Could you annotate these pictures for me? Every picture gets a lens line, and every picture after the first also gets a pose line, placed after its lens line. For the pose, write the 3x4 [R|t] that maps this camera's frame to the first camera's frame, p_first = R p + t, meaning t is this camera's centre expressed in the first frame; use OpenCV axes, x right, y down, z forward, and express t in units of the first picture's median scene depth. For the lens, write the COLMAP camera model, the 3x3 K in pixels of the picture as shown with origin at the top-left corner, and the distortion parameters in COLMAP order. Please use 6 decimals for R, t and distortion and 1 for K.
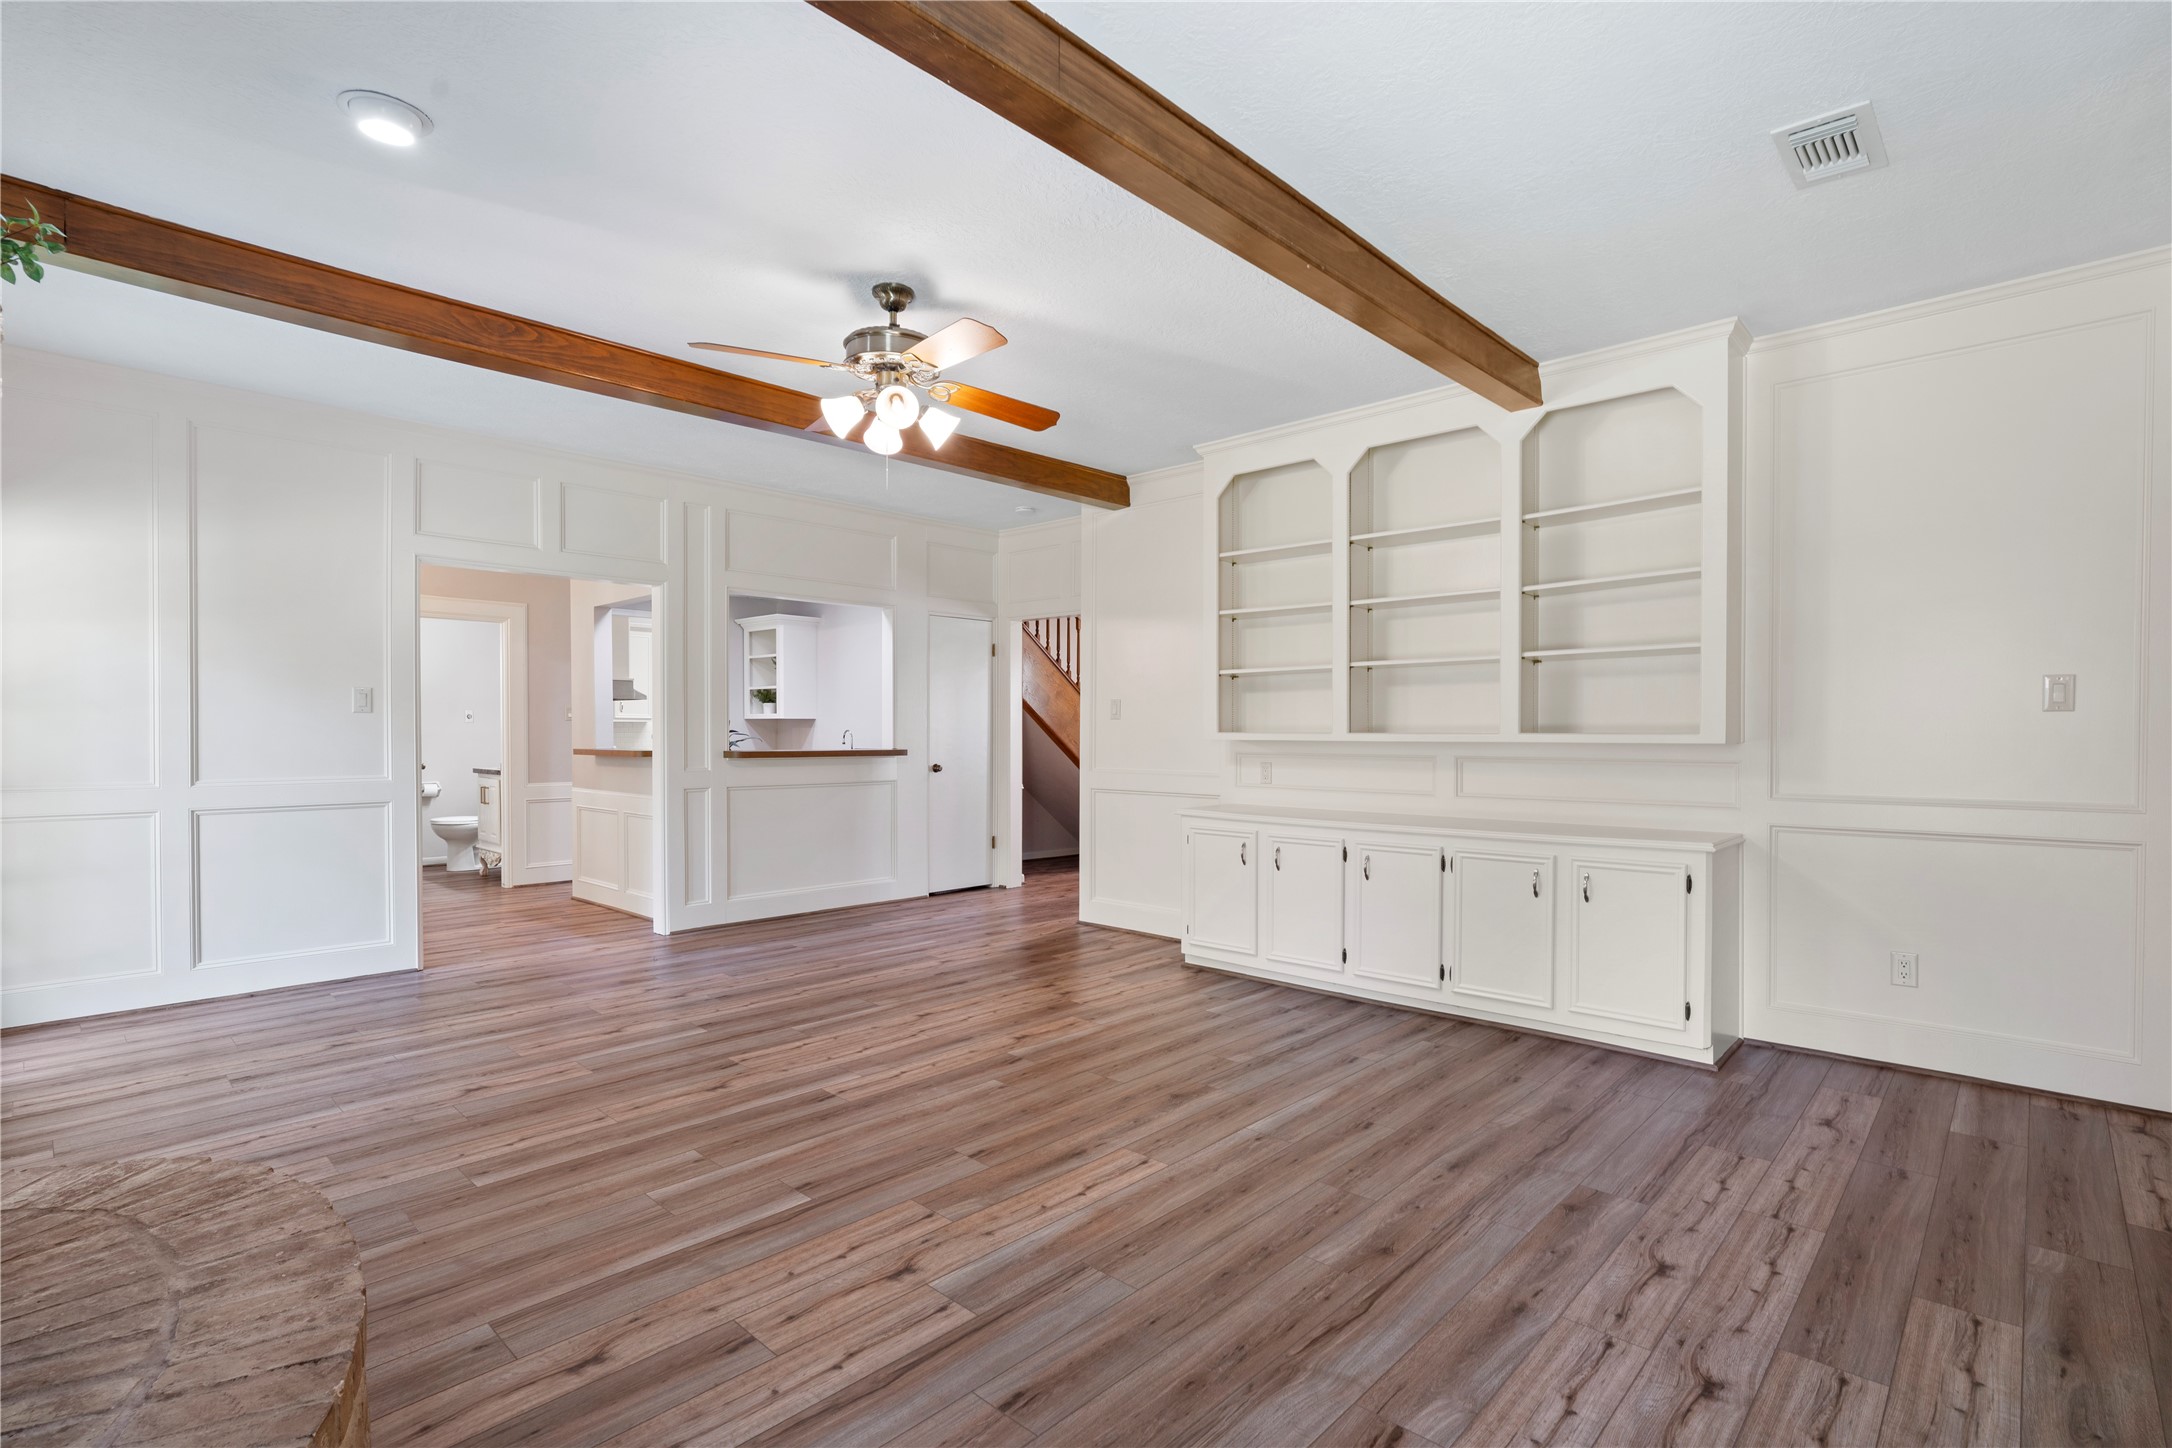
lens RADIAL K [[1018.2, 0, 1124.7], [0, 1018.2, 746.0], [0, 0, 1]] dist [-0.009589, 0.001677]
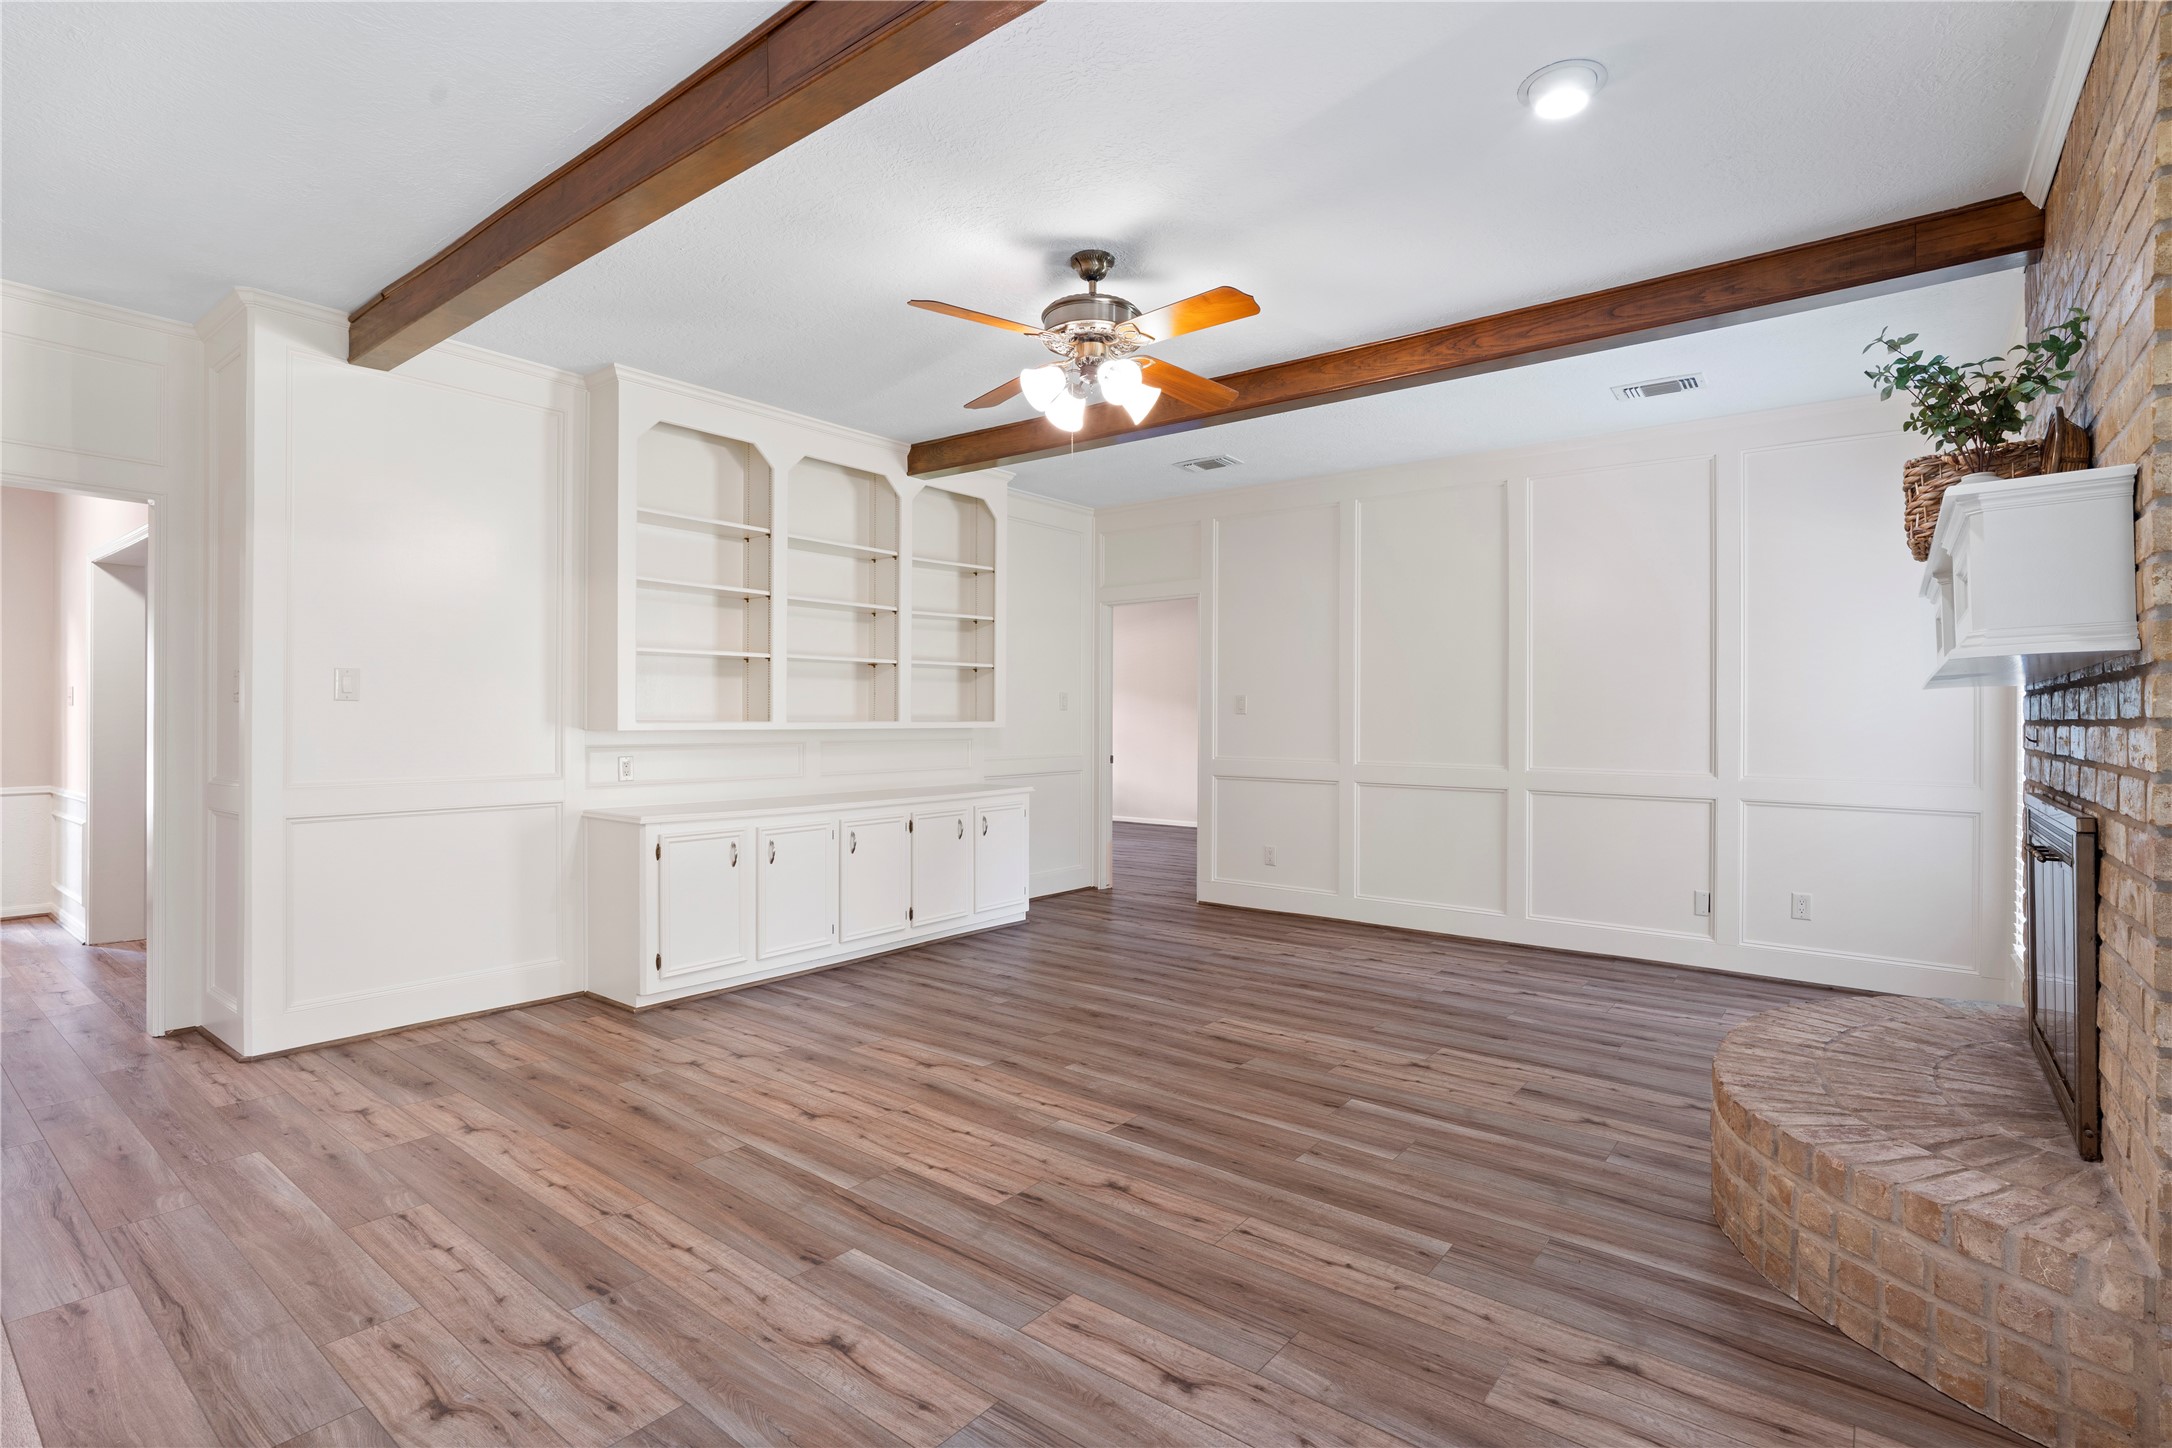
lens RADIAL K [[1018.2, 0, 1084.3], [0, 1018.2, 712.9], [0, 0, 1]] dist [-0.009589, 0.001677]
pose [[-0.063558, 0.003815, 0.997971, -1.078341], [0.009230, 0.999952, -0.003234, -0.019587], [-0.997935, 0.009006, -0.063590, 0.984724]]
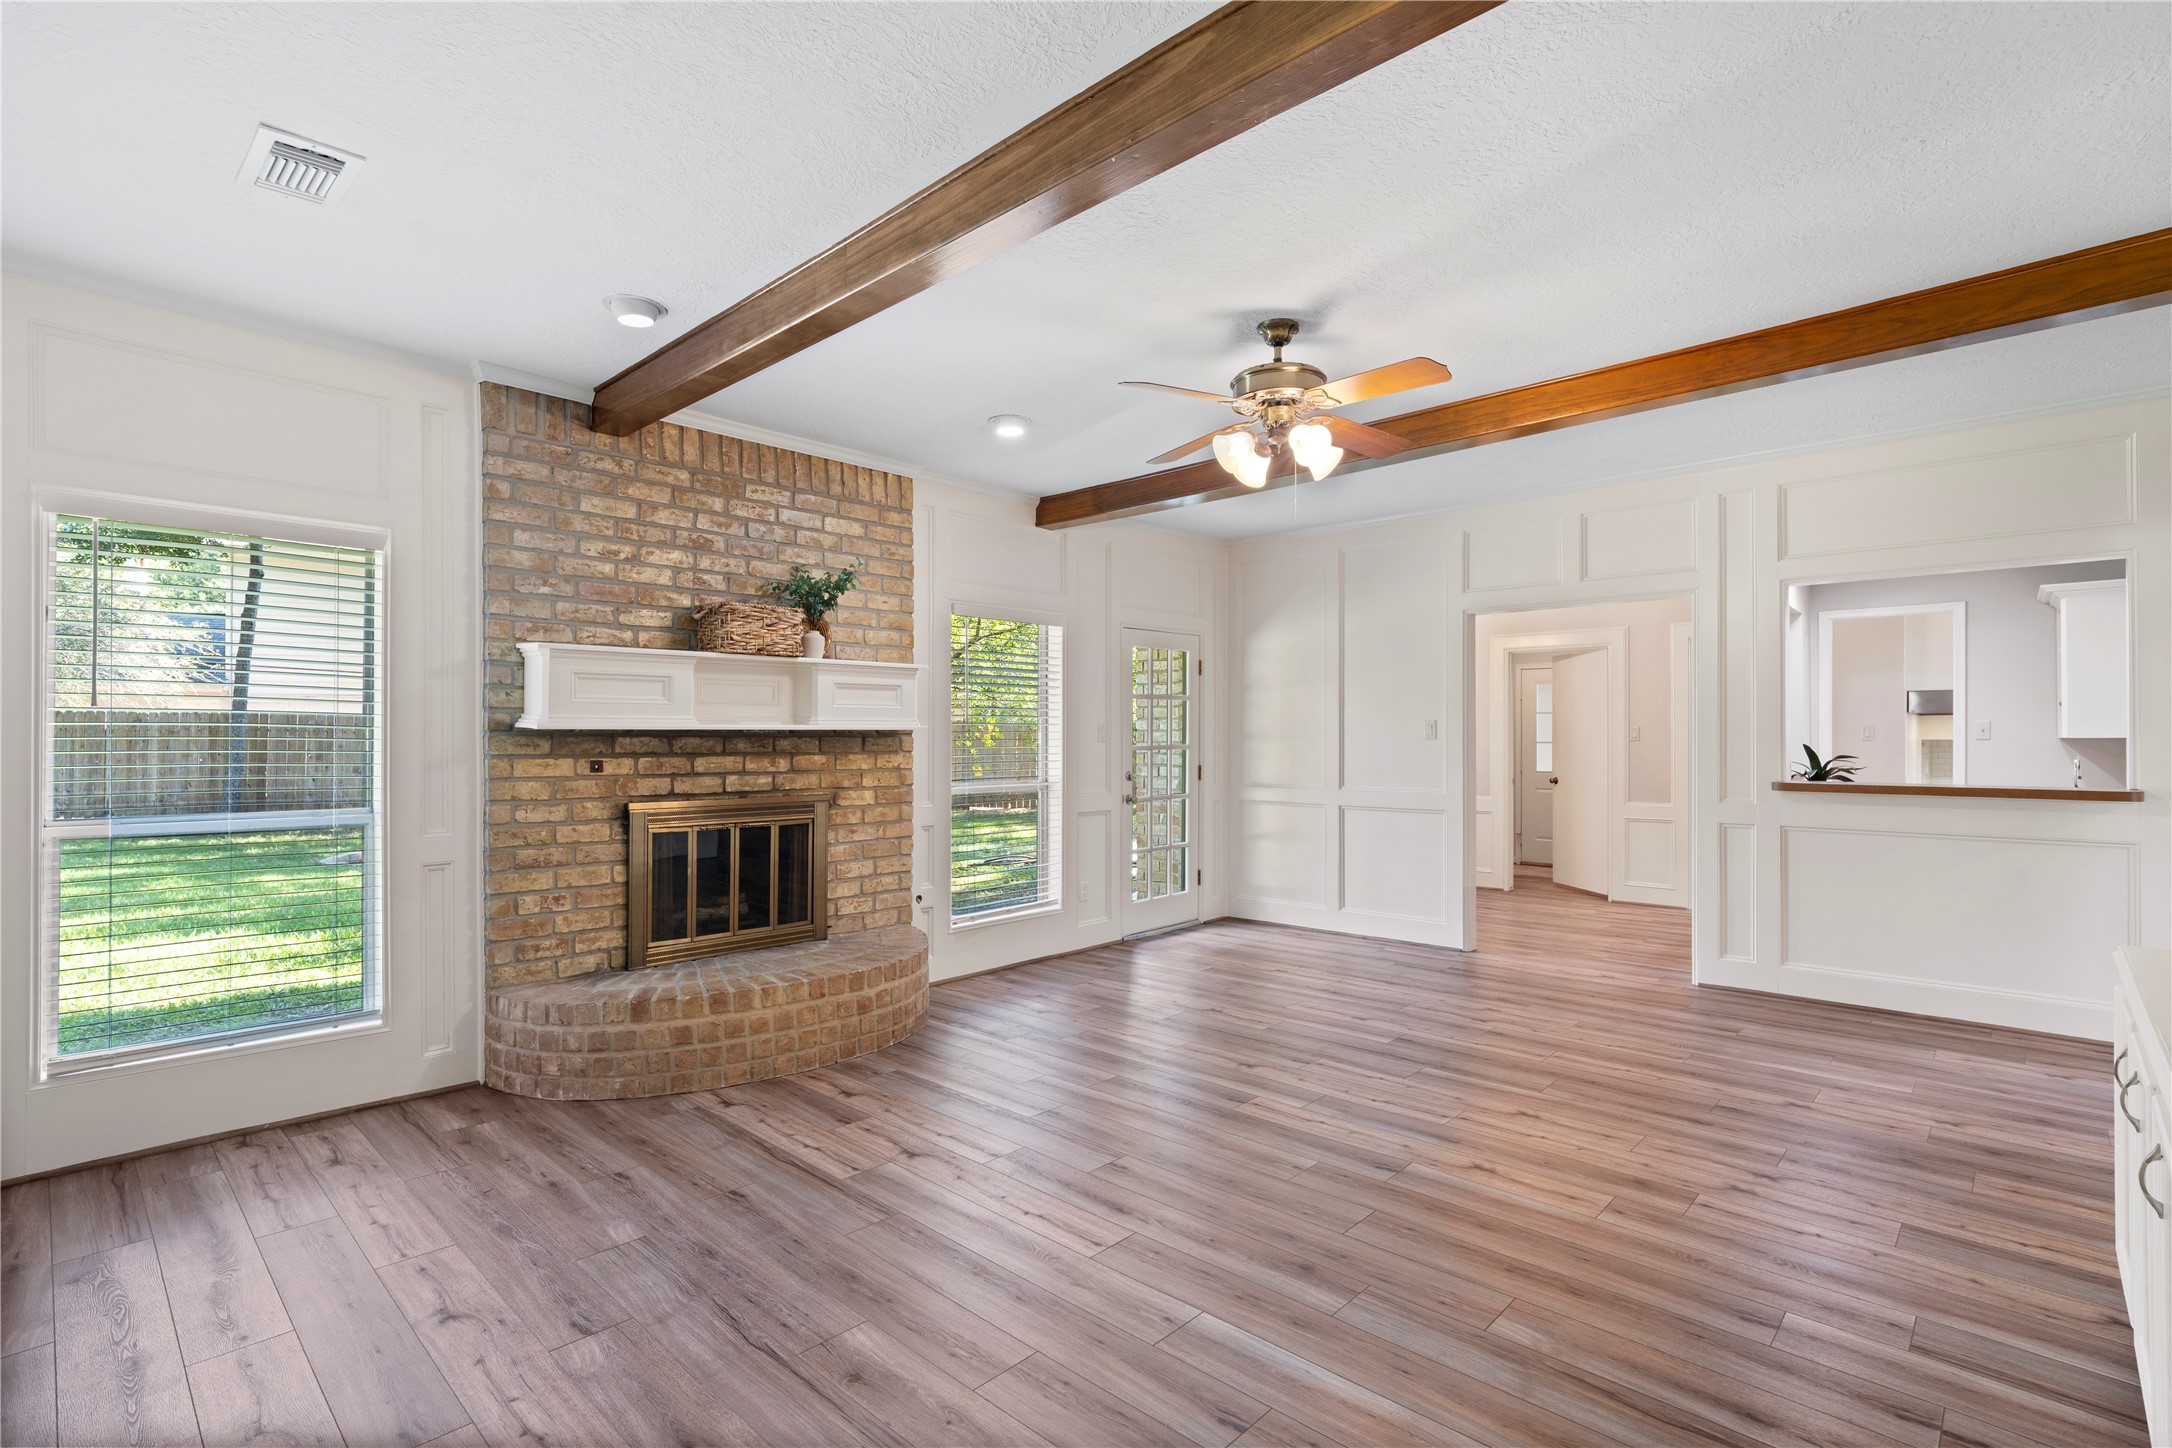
lens RADIAL K [[1018.2, 0, 1091.4], [0, 1018.2, 736.9], [0, 0, 1]] dist [-0.009589, 0.001677]
pose [[-0.019446, -0.006295, -0.999791, 0.714198], [-0.014596, 0.999875, -0.006012, -0.029427], [0.999704, 0.014476, -0.019535, 0.771388]]
